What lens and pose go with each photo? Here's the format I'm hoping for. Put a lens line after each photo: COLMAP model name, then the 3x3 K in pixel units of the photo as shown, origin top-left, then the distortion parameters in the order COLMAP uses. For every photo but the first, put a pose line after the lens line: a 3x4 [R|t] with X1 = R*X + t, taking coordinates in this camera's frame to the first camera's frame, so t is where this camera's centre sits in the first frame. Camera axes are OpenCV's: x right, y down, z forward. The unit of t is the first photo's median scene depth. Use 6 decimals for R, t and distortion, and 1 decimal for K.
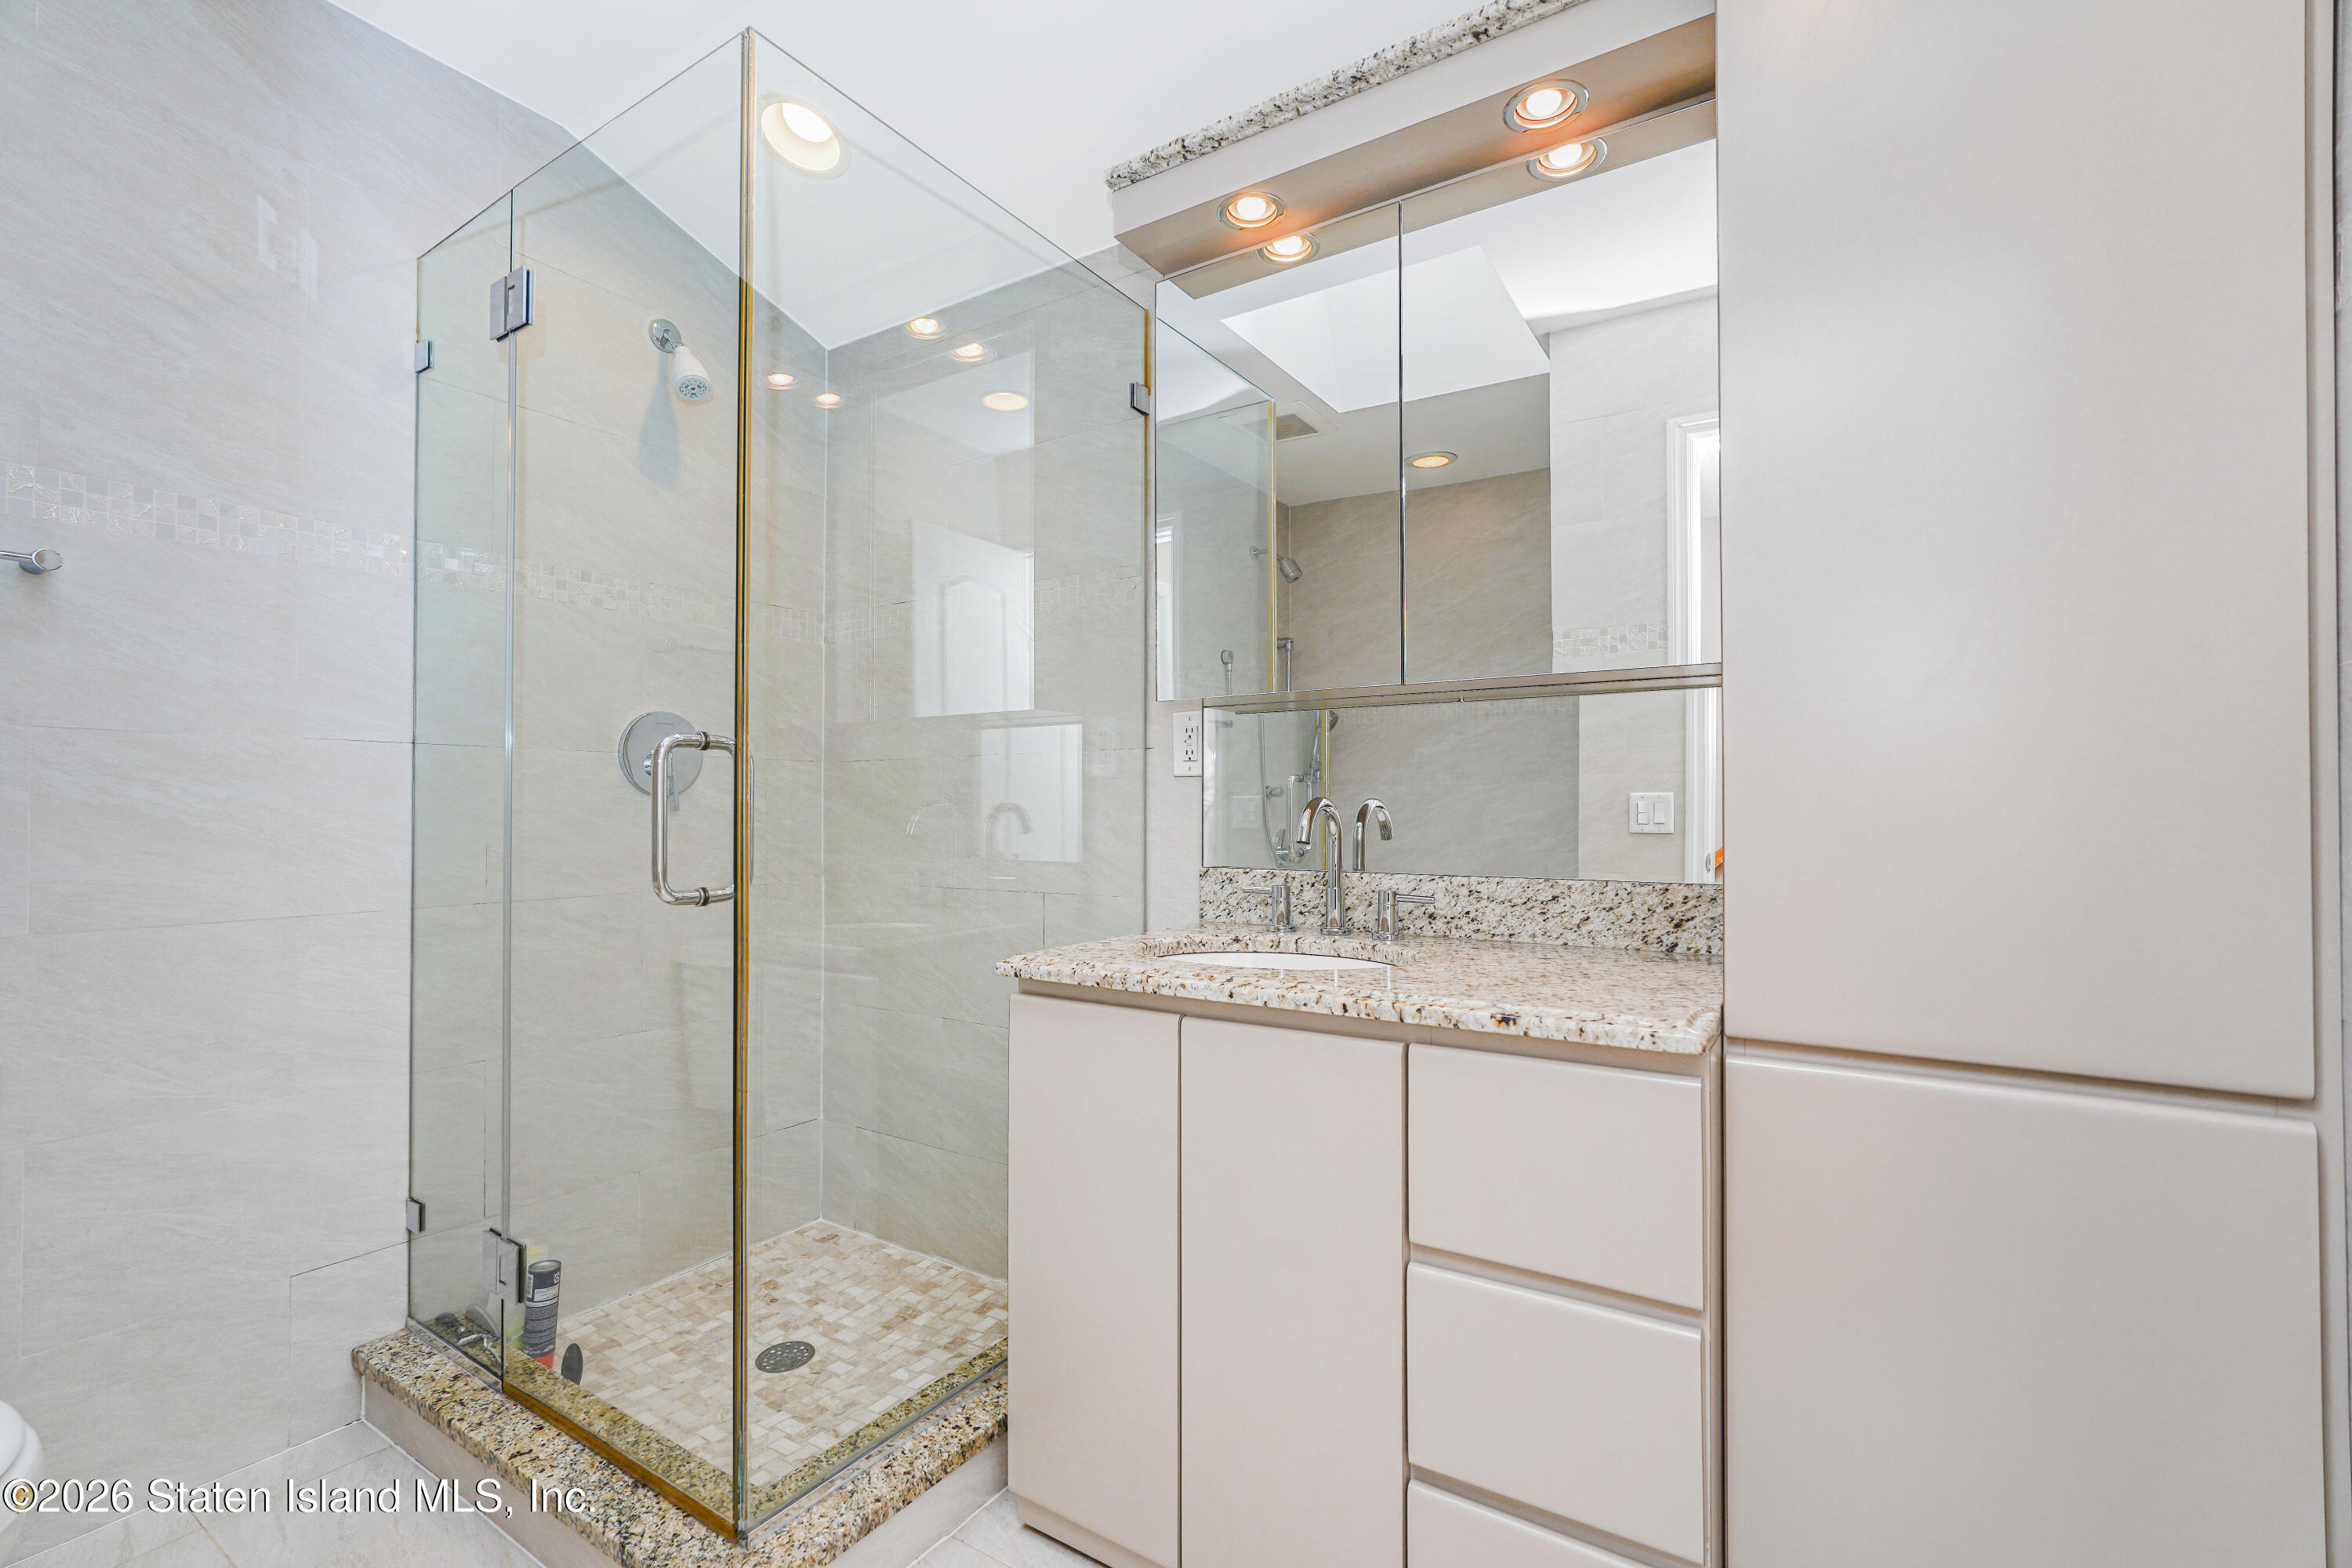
lens RADIAL K [[1046.3, 0, 1182.9], [0, 1046.3, 794.4], [0, 0, 1]] dist [-0.017137, 0.010641]
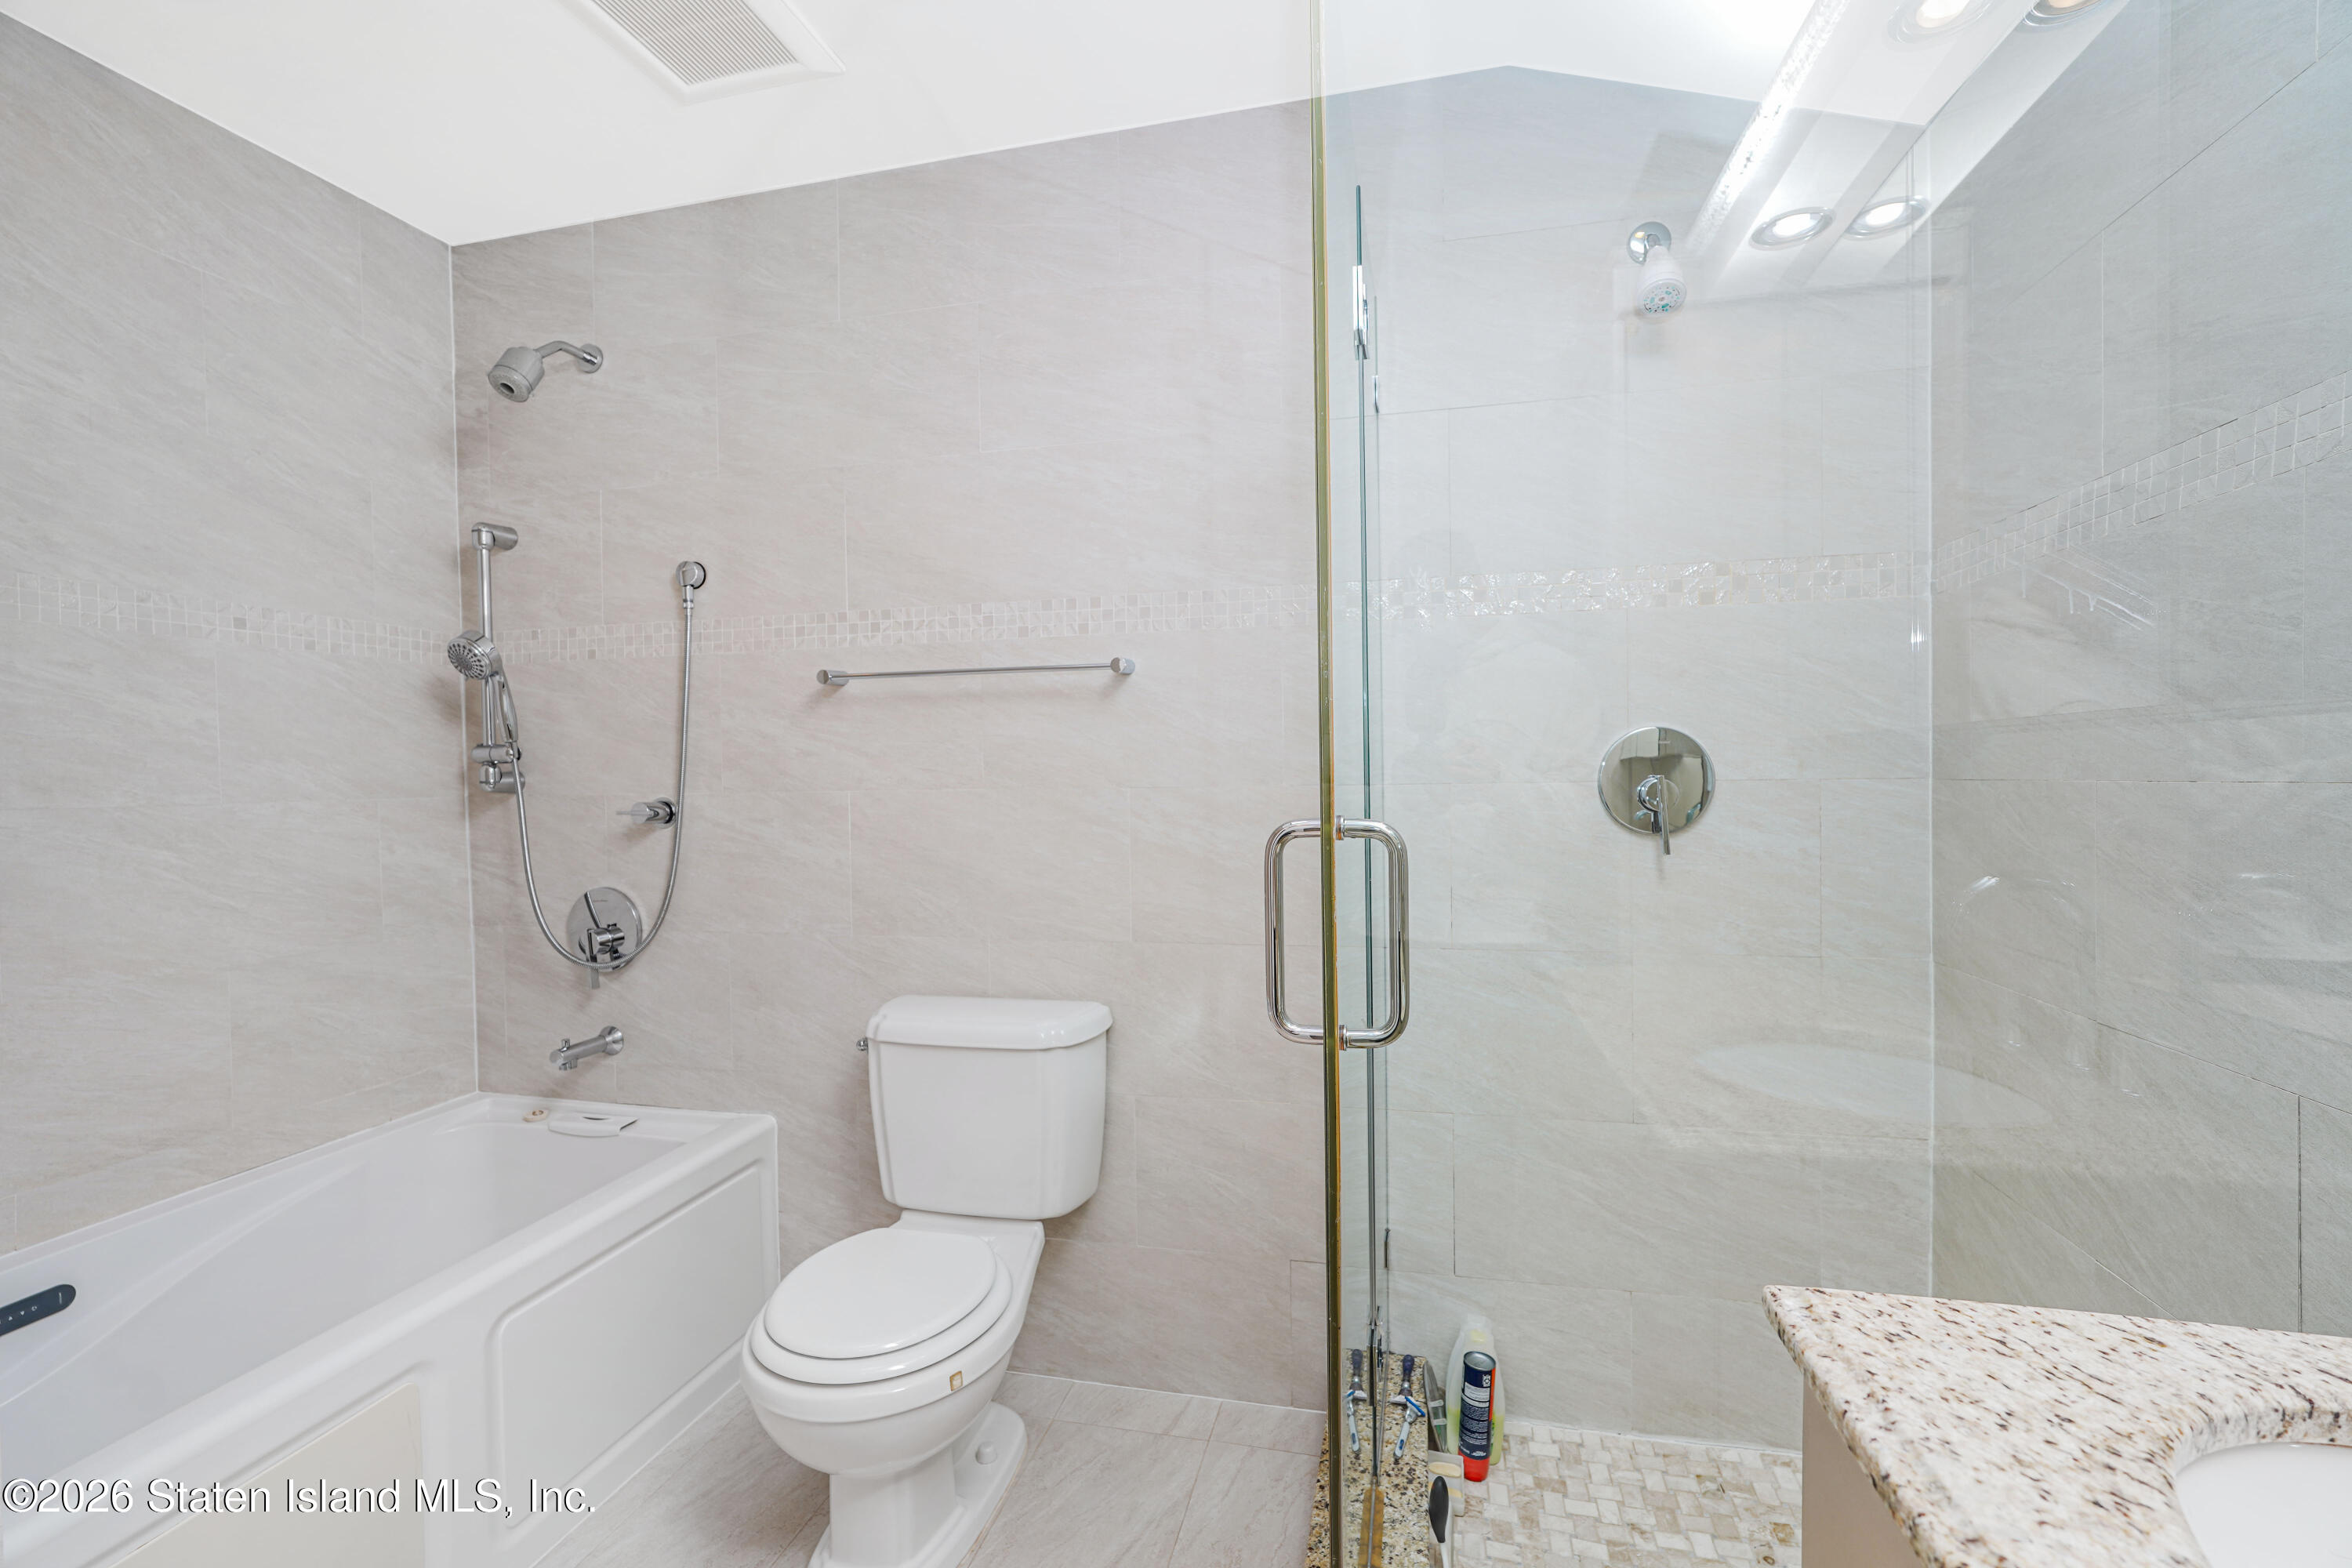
lens RADIAL K [[1046.3, 0, 1170.9], [0, 1046.3, 783.4], [0, 0, 1]] dist [-0.017137, 0.010641]
pose [[0.331225, 0.005840, -0.943534, 0.136095], [0.027356, 0.999501, 0.015789, -0.063791], [0.943155, -0.031041, 0.330900, 0.422341]]
